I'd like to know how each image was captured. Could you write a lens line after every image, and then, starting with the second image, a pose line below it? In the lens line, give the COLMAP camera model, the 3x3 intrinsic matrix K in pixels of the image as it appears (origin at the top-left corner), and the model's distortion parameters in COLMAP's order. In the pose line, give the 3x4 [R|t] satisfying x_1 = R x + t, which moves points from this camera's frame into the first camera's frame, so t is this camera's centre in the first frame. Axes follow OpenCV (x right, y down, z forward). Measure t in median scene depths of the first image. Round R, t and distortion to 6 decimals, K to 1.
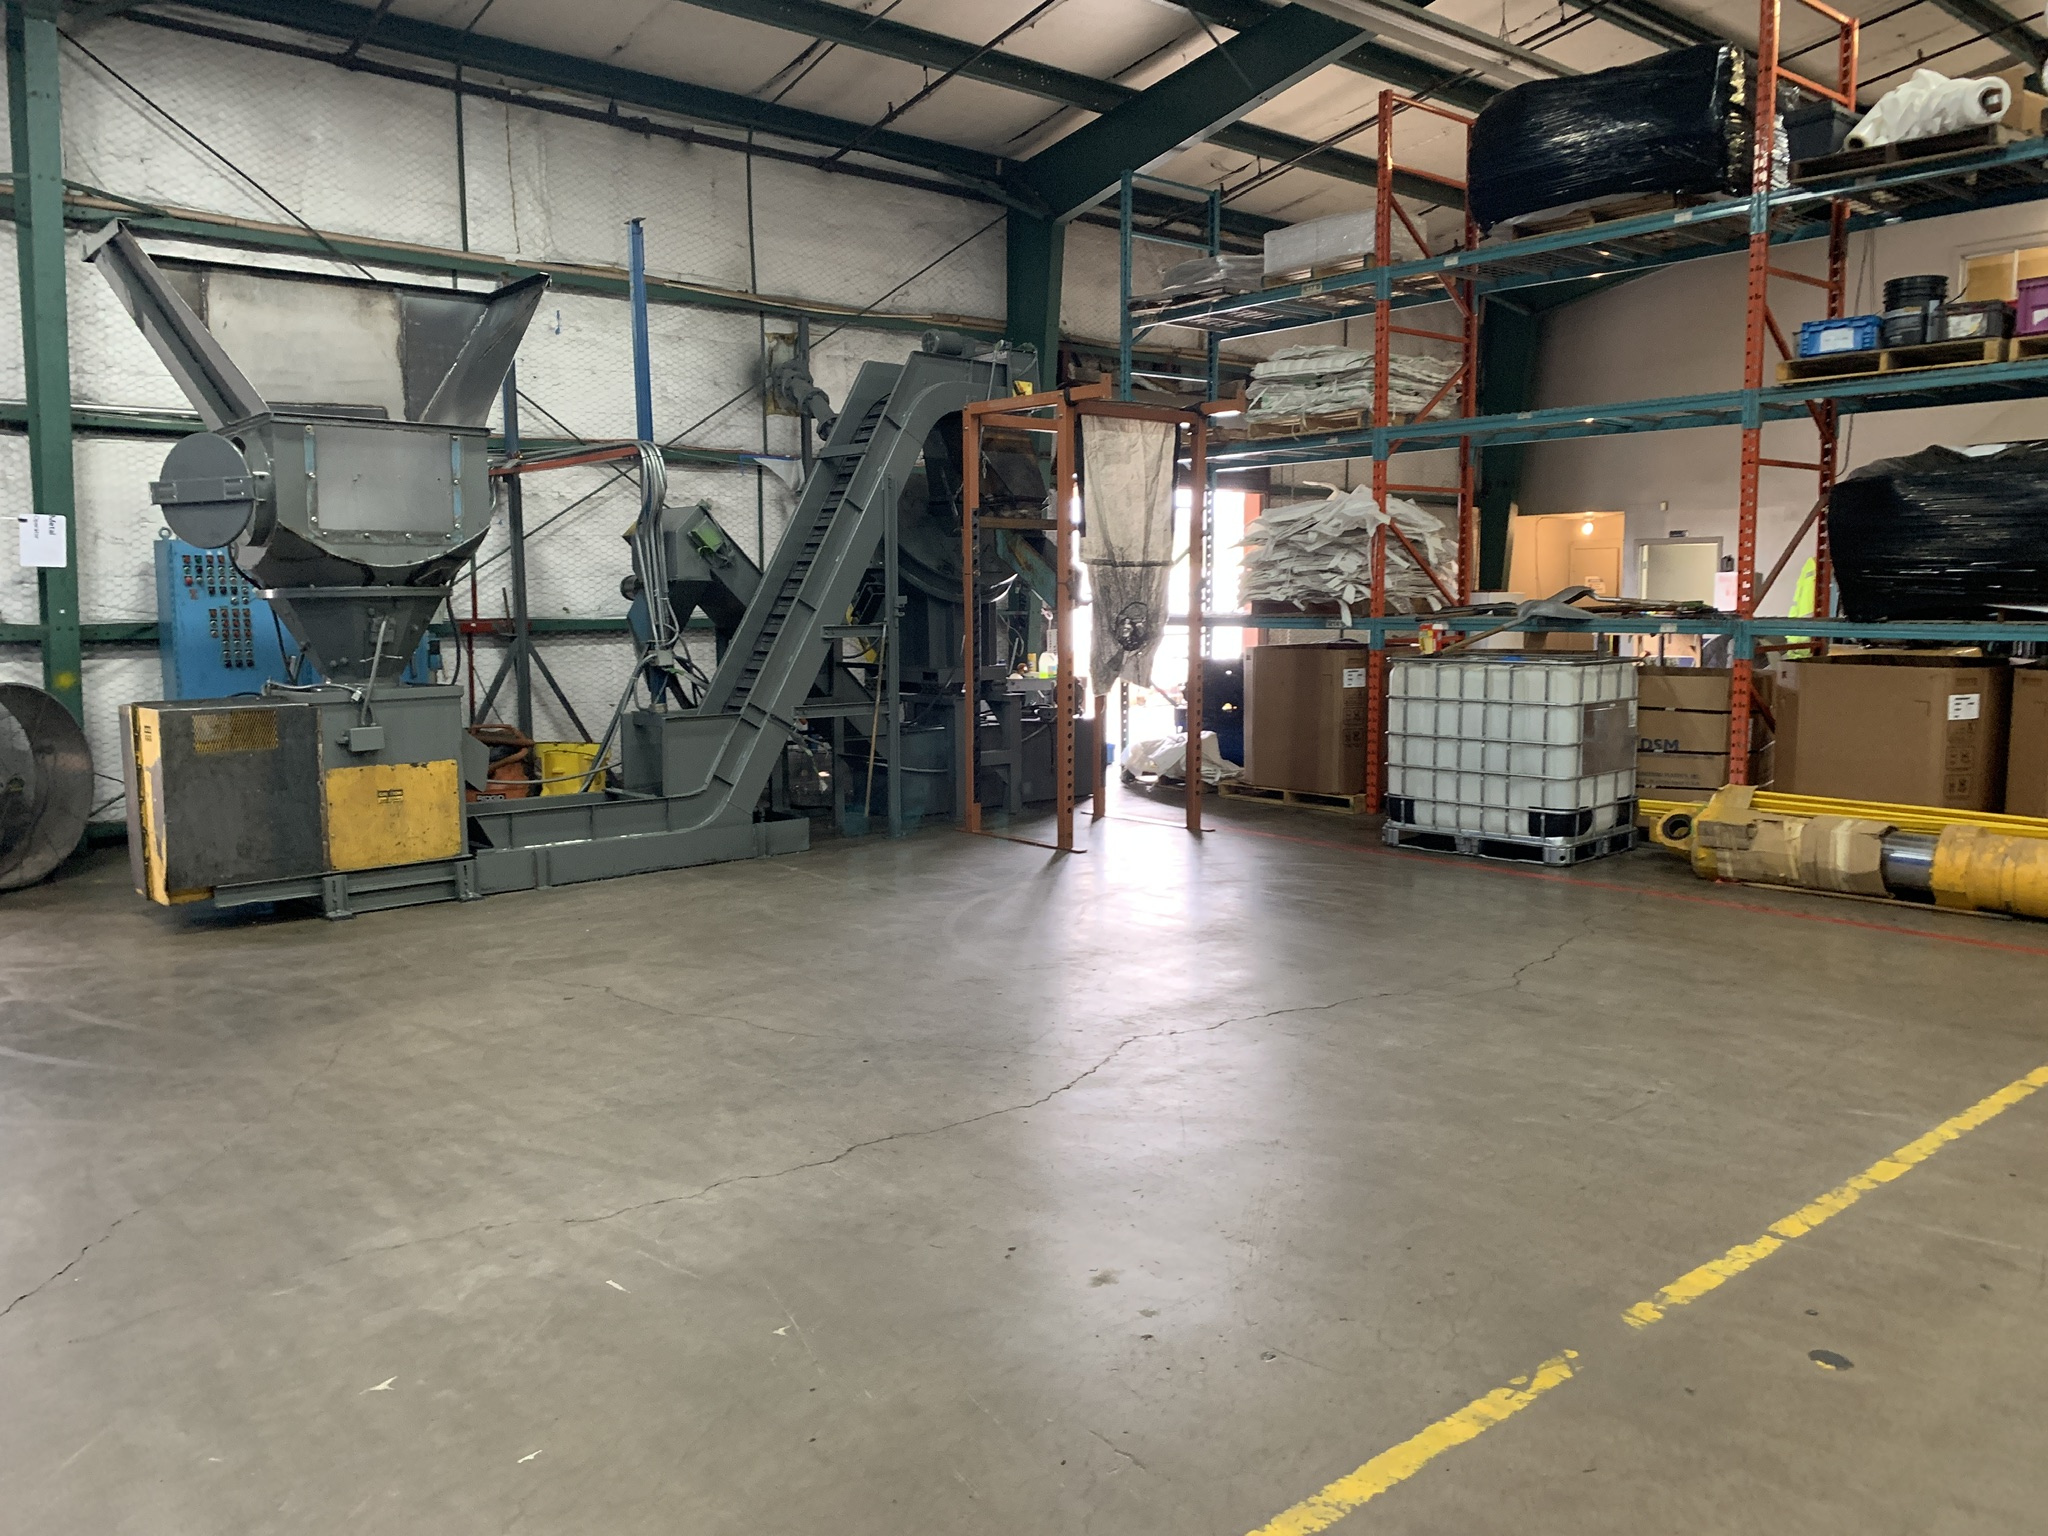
lens RADIAL K [[1597.8, 0, 1042.0], [0, 1597.8, 753.6], [0, 0, 1]] dist [0.030271, -0.026470]
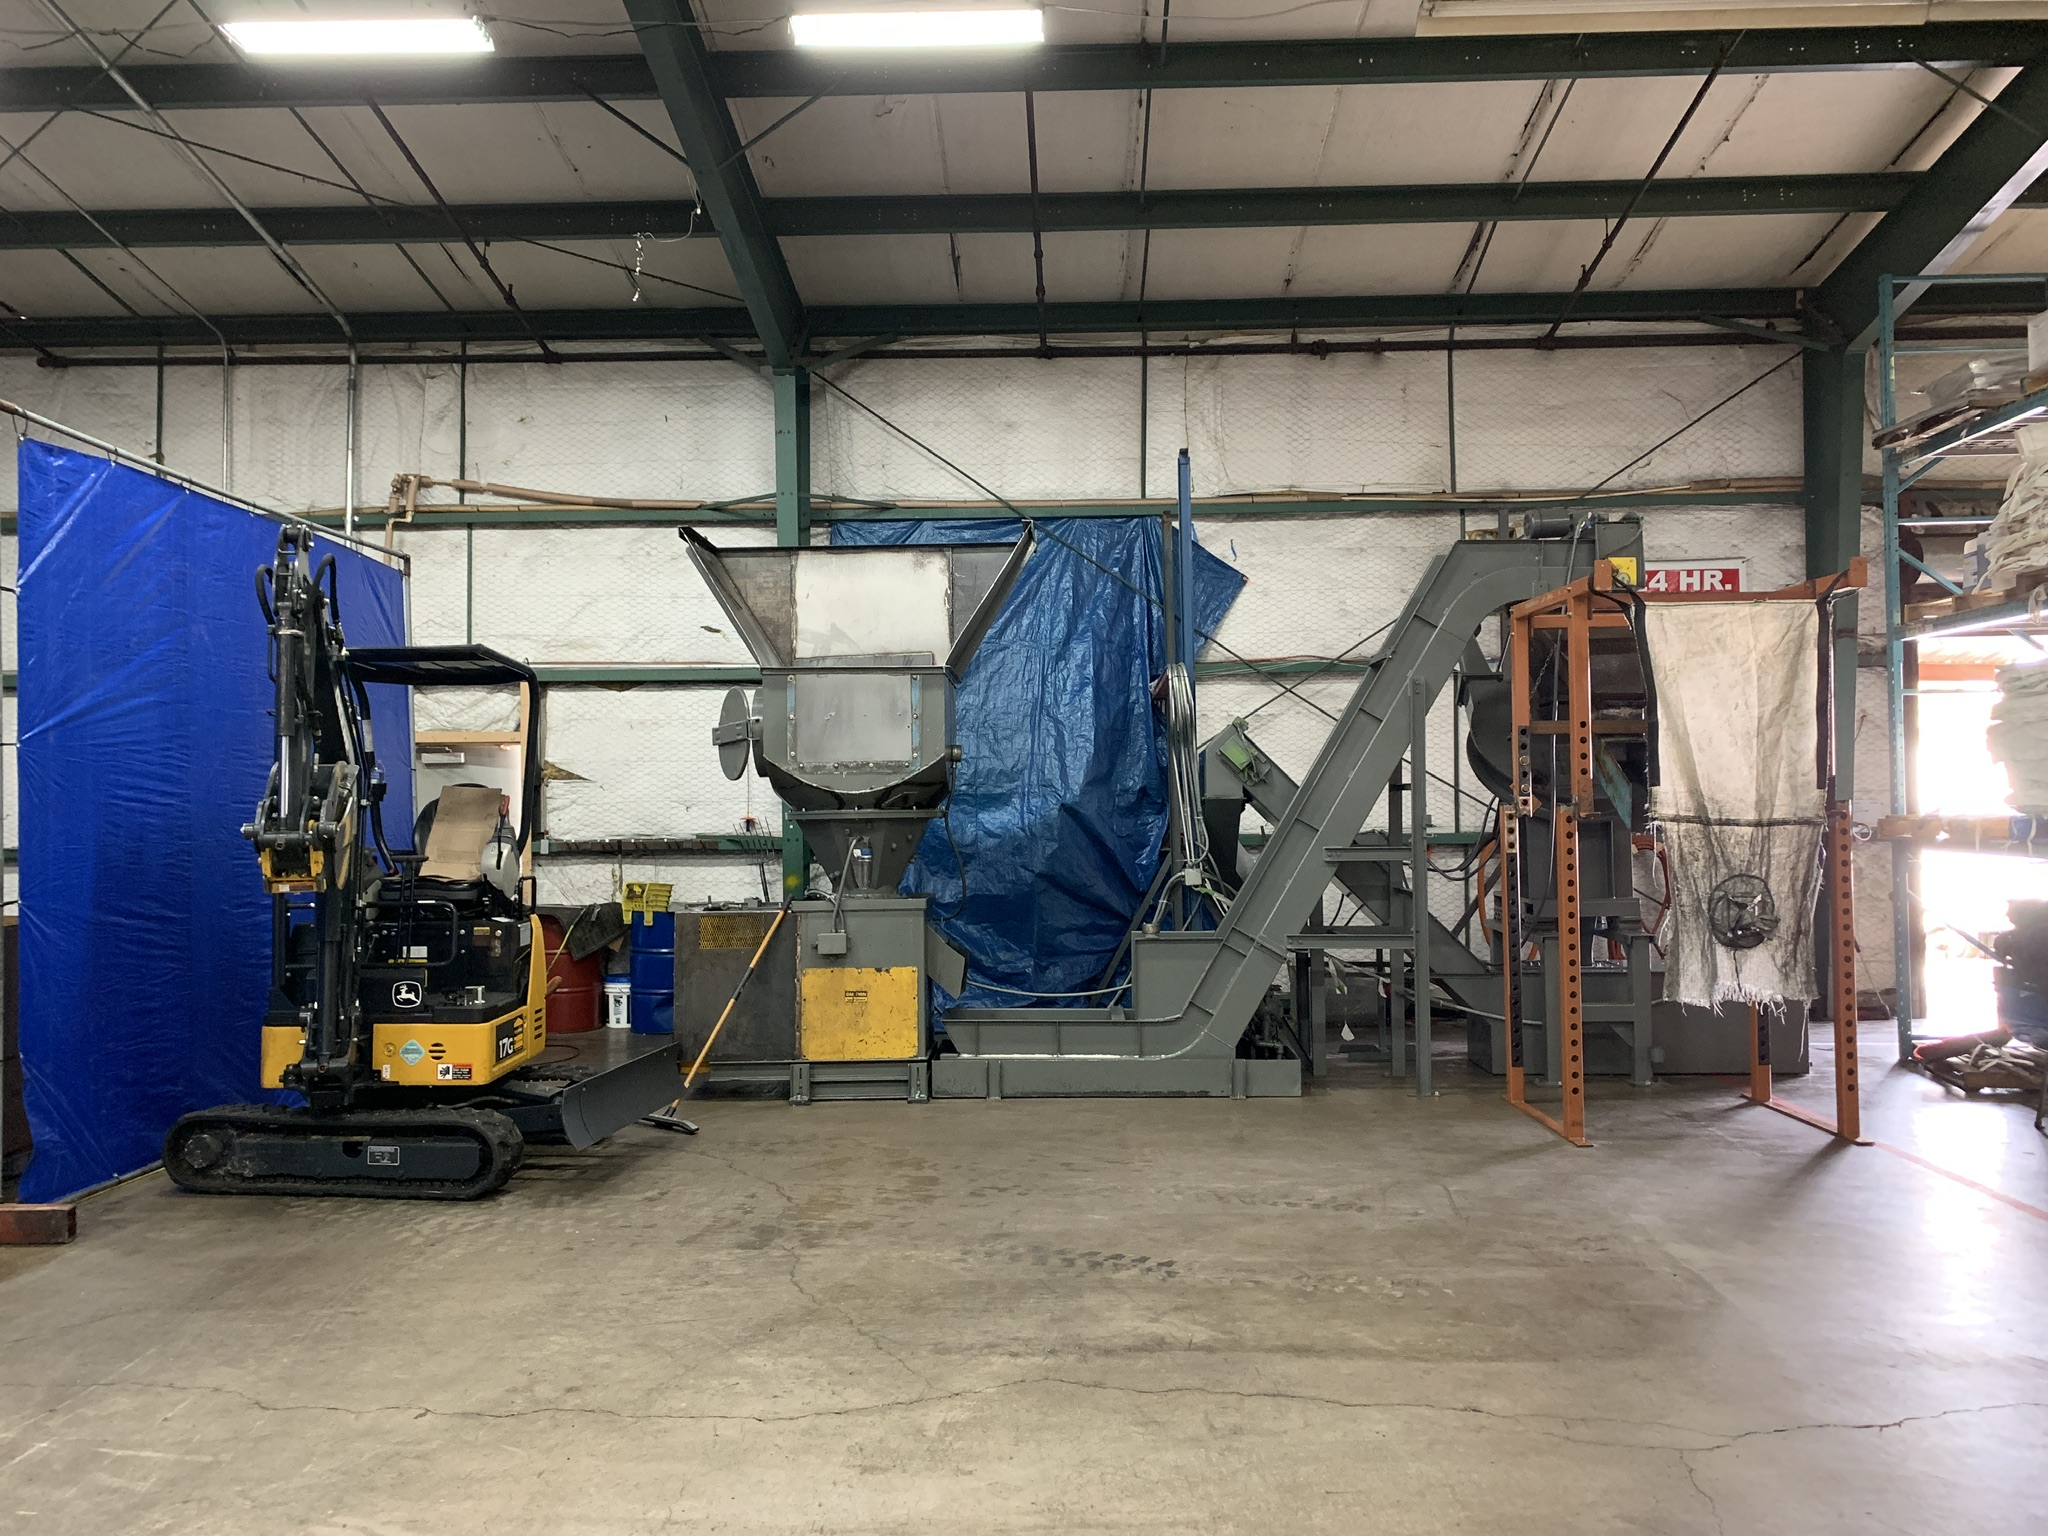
lens RADIAL K [[1597.8, 0, 1032.6], [0, 1597.8, 768.3], [0, 0, 1]] dist [0.030271, -0.026470]
pose [[0.718033, -0.016853, -0.695805, 0.357455], [-0.064555, 0.993785, -0.090688, -0.029832], [0.693009, 0.110034, 0.712483, 0.212268]]
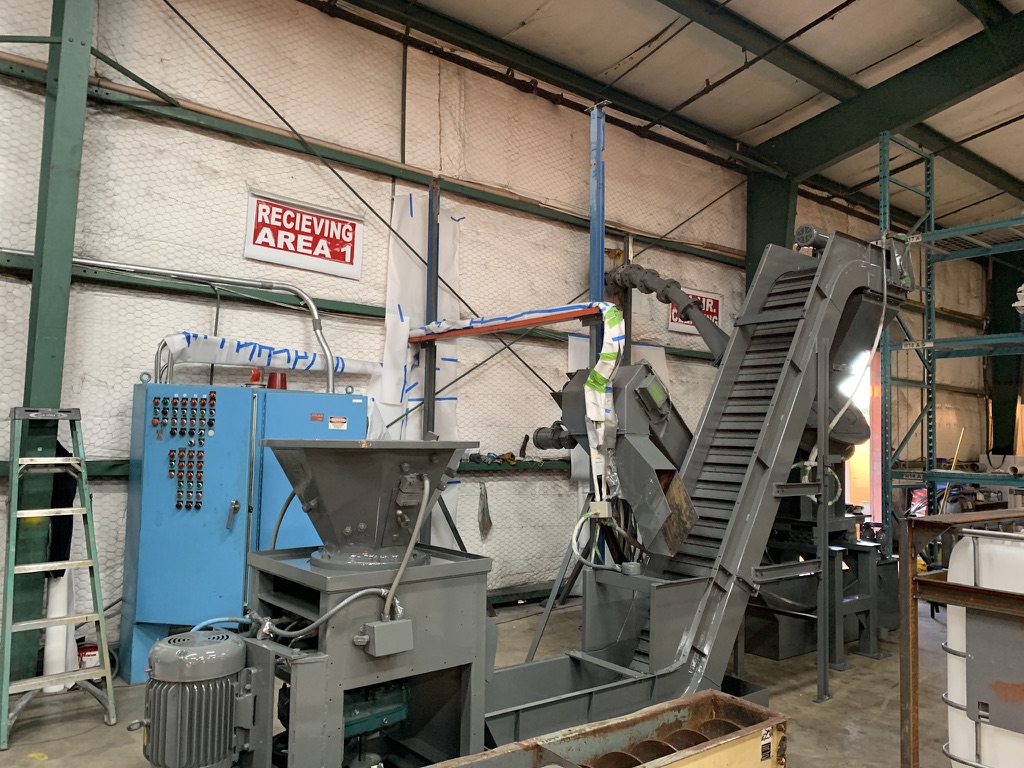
lens RADIAL K [[798.9, 0, 508.5], [0, 798.9, 387.8], [0, 0, 1]] dist [0.030271, -0.026470]
pose [[0.998669, 0.029044, -0.042622, -0.262326], [-0.035695, 0.985701, -0.164680, -0.047578], [0.037230, 0.165982, 0.985426, 0.451527]]
